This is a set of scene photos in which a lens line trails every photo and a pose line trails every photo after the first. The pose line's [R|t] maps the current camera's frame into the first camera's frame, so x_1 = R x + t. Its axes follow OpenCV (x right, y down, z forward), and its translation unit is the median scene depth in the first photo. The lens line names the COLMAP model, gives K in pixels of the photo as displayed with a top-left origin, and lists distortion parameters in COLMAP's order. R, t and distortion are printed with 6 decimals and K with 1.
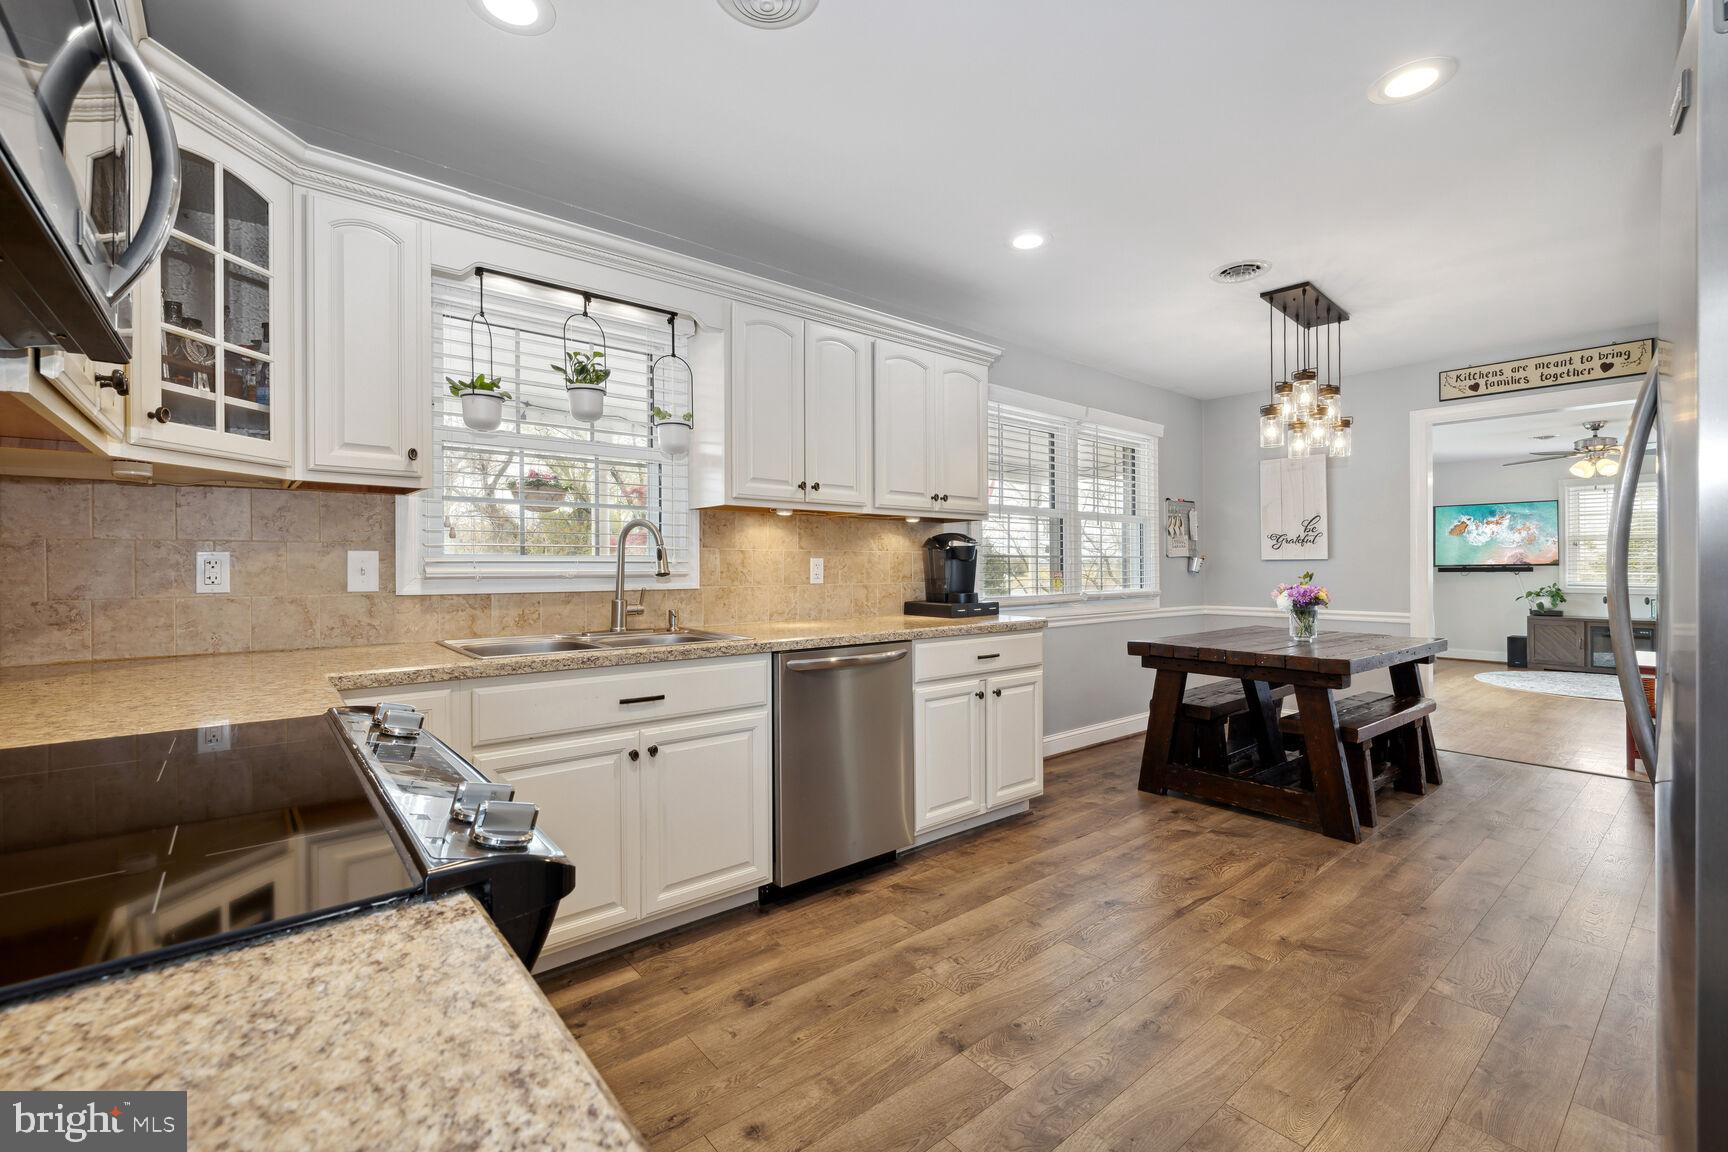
lens RADIAL K [[737.6, 0, 866.5], [0, 737.6, 570.9], [0, 0, 1]] dist [0.000388, 0.000170]
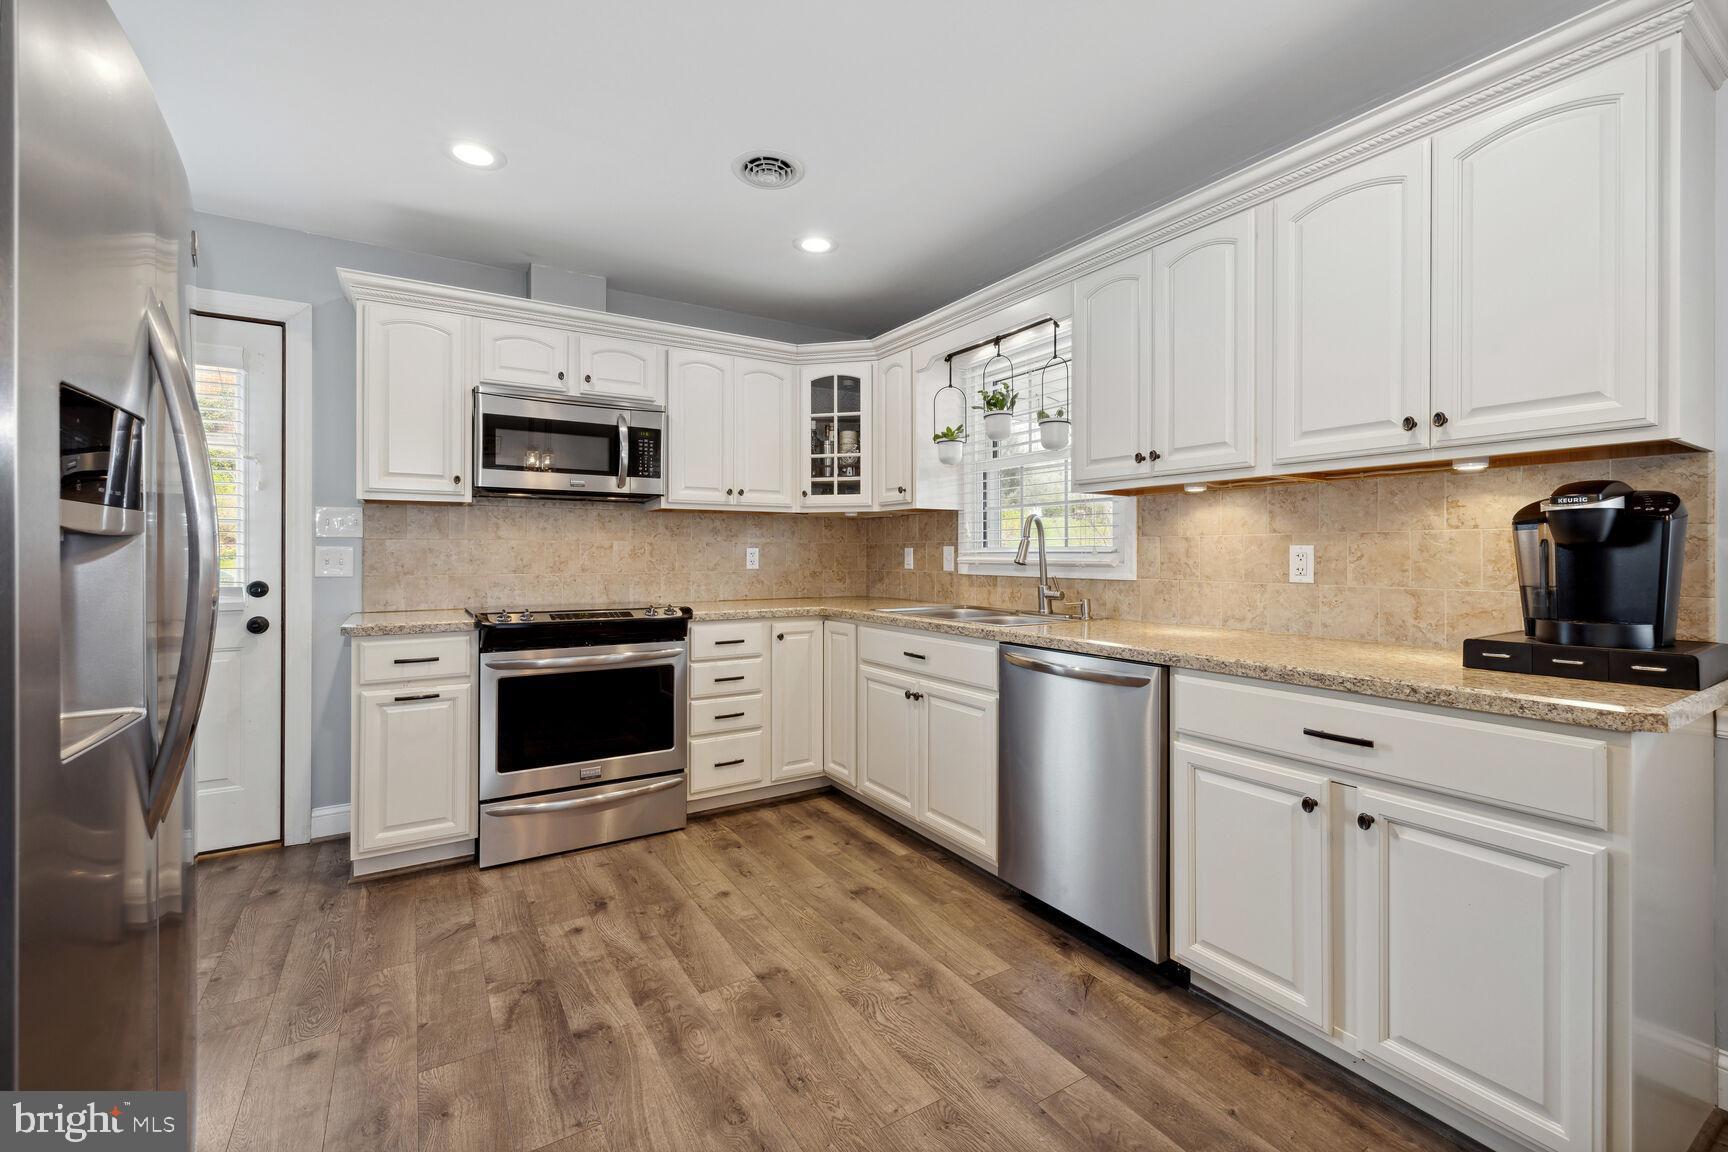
lens RADIAL K [[737.6, 0, 866.8], [0, 737.6, 559.1], [0, 0, 1]] dist [0.000388, 0.000170]
pose [[-0.140651, 0.005659, -0.990043, 0.960345], [-0.008709, 0.999938, 0.006952, -0.008261], [0.990021, 0.009600, -0.140593, 1.025024]]
